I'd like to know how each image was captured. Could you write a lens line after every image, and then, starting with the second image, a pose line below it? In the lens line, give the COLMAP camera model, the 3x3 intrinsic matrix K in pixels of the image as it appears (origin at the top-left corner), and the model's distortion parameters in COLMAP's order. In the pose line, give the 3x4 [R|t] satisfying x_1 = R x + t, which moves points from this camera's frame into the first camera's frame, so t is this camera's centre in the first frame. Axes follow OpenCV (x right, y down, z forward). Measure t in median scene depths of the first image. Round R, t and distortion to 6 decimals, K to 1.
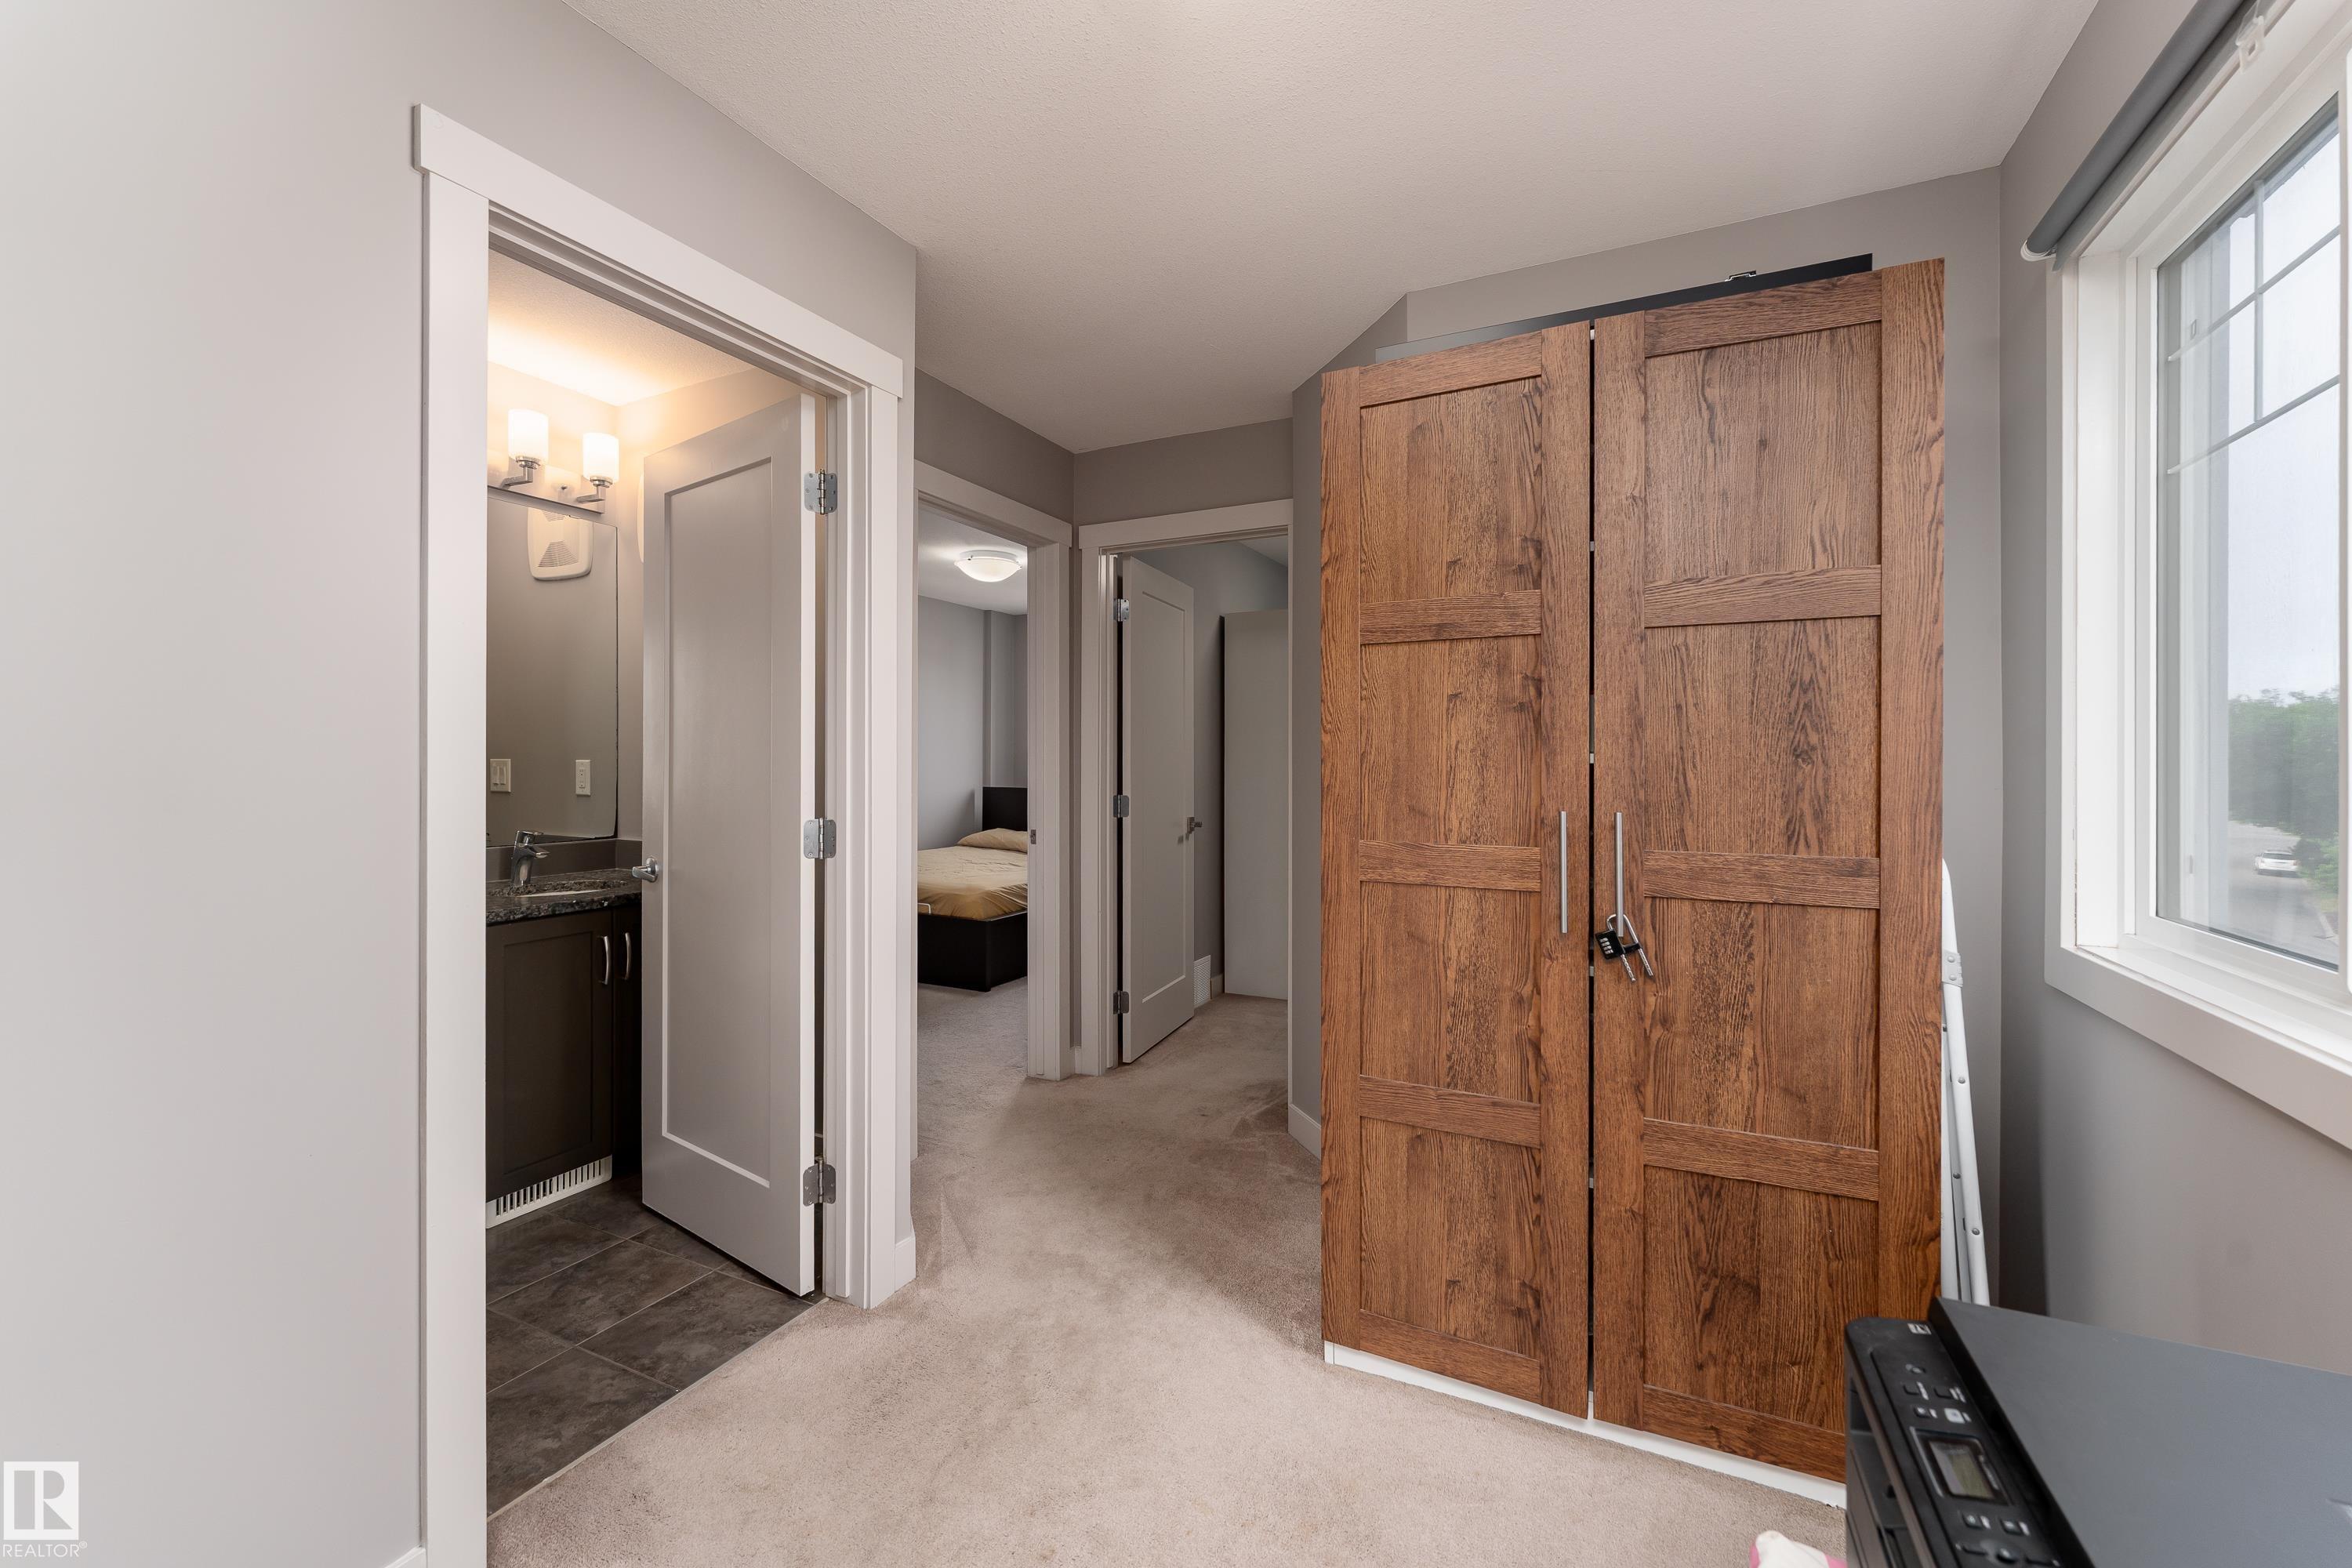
lens RADIAL K [[947.3, 0, 1171.1], [0, 947.3, 736.7], [0, 0, 1]] dist [-0.013794, -0.000056]
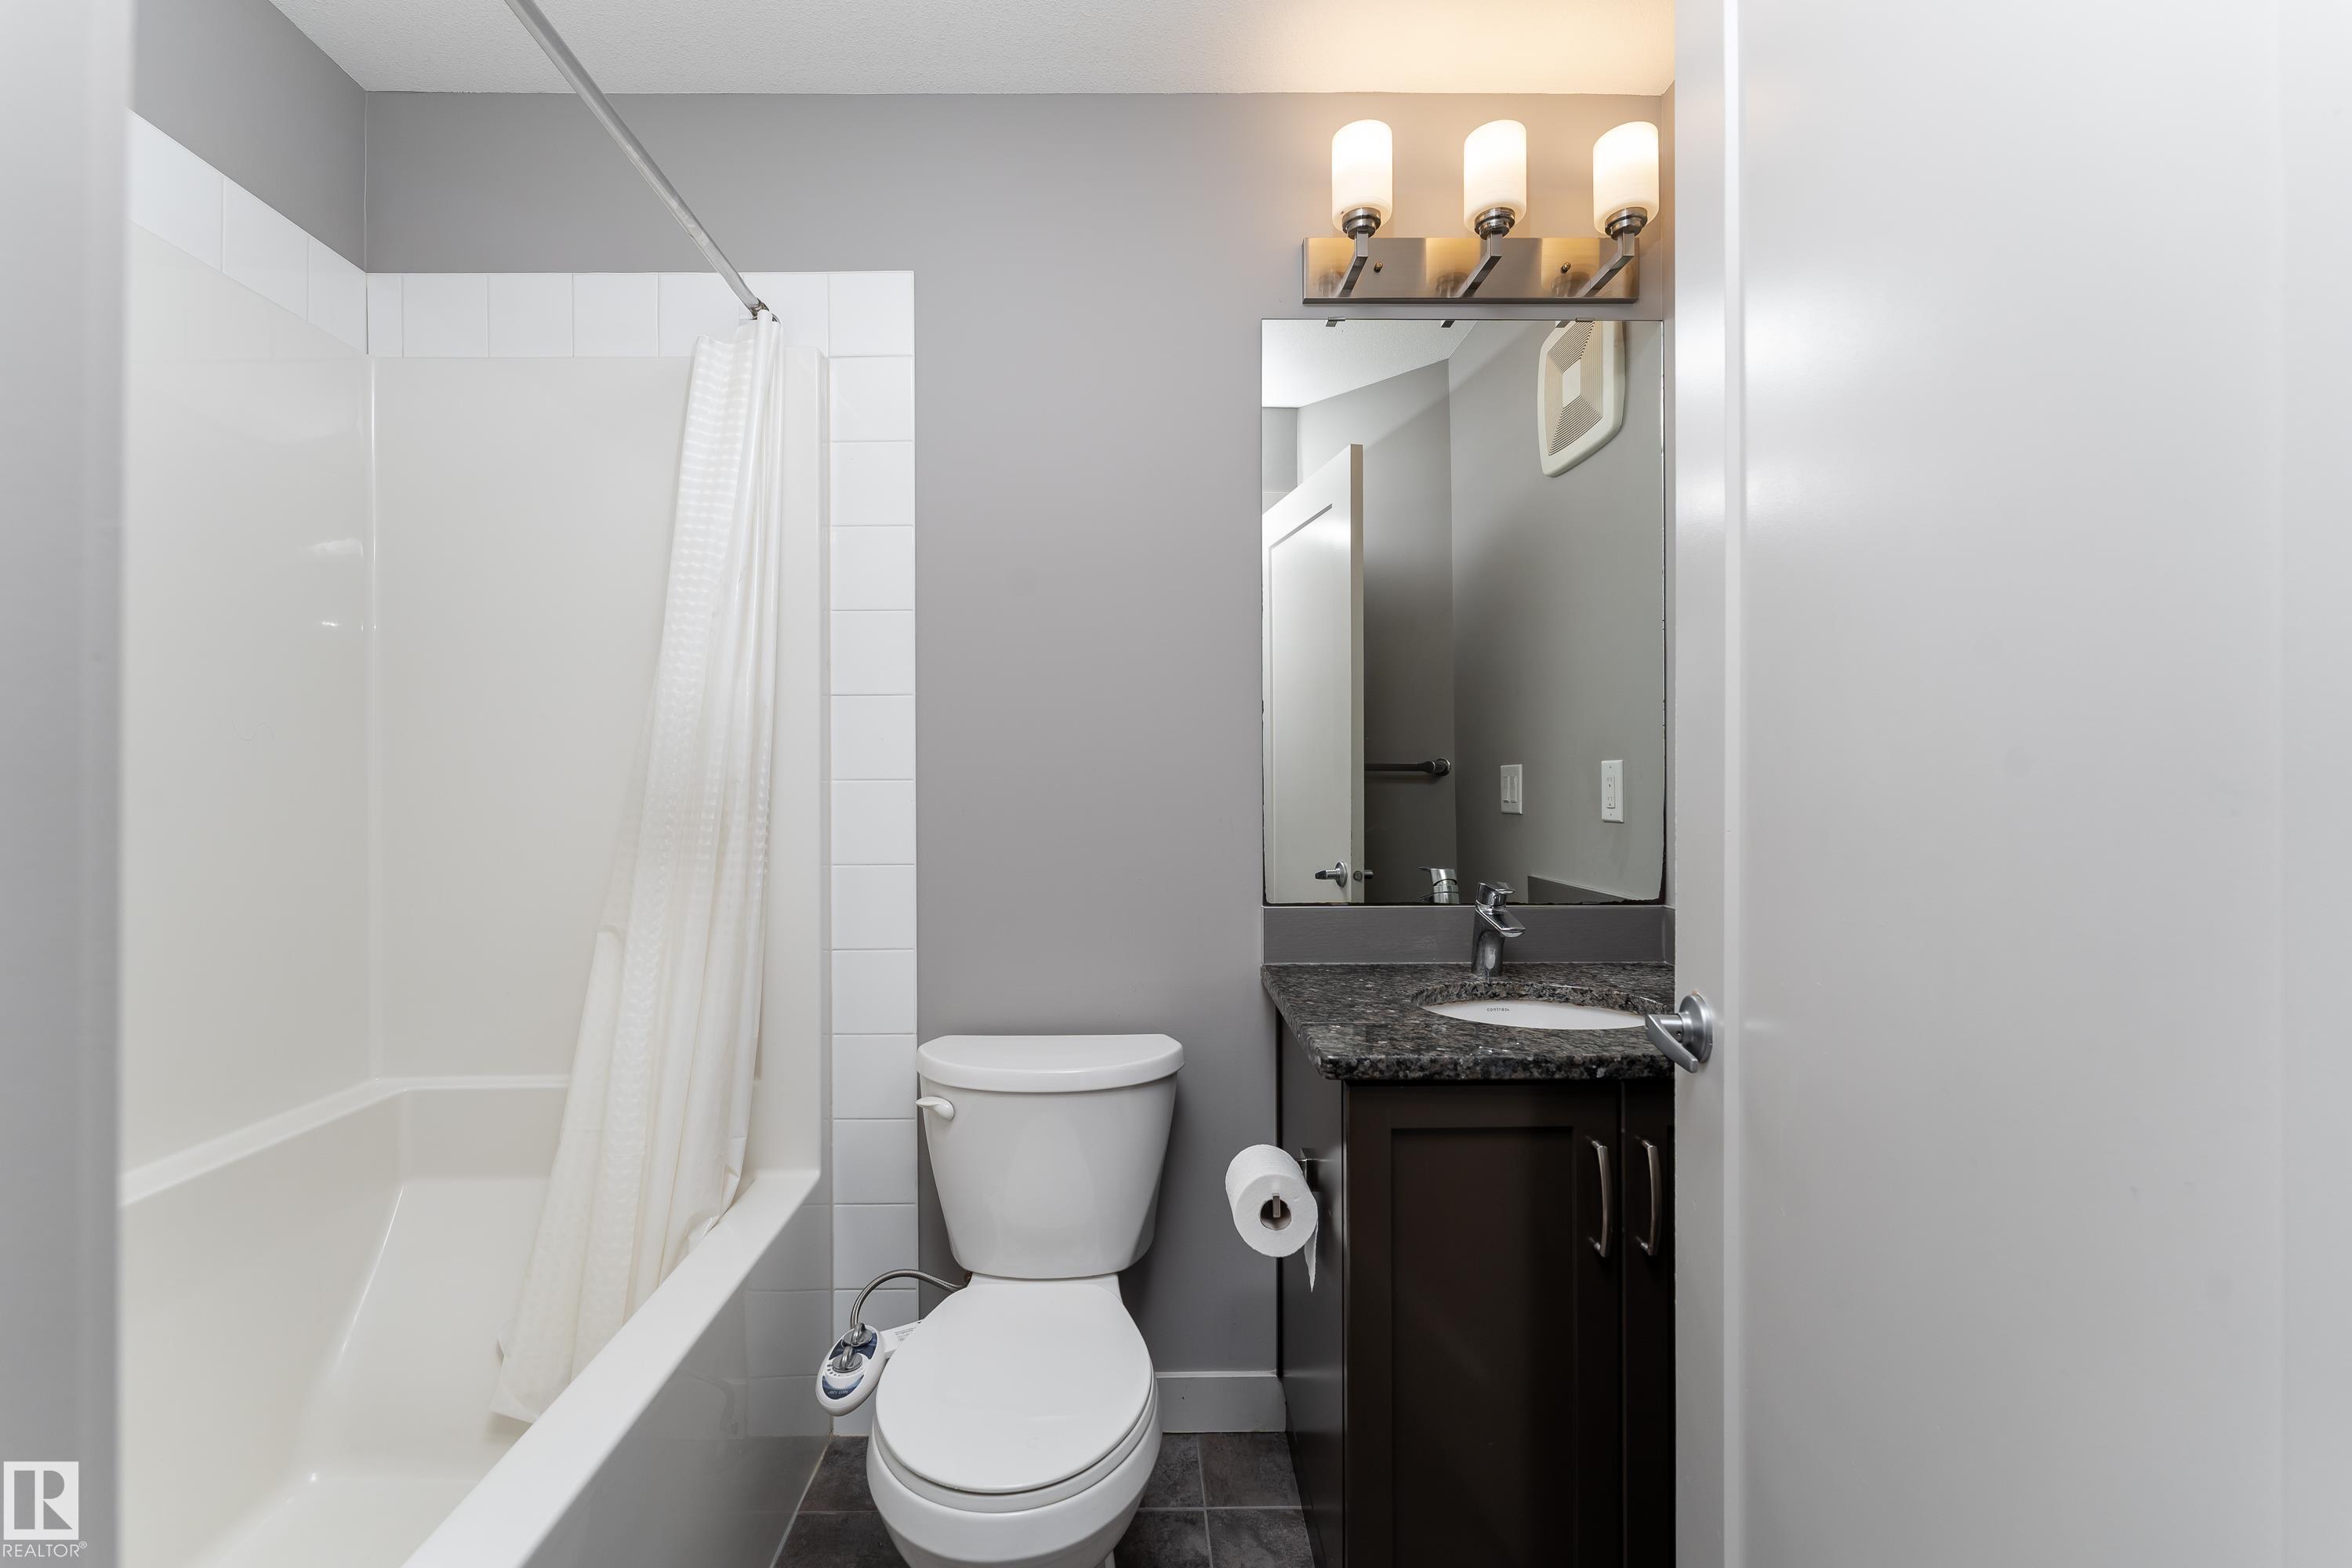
lens RADIAL K [[947.3, 0, 1171.1], [0, 947.3, 736.7], [0, 0, 1]] dist [-0.013794, -0.000056]
pose [[0.463656, 0.003196, -0.886009, -0.270829], [-0.002657, 0.999994, 0.002217, 0.010763], [0.886011, 0.001326, 0.463662, 0.564121]]
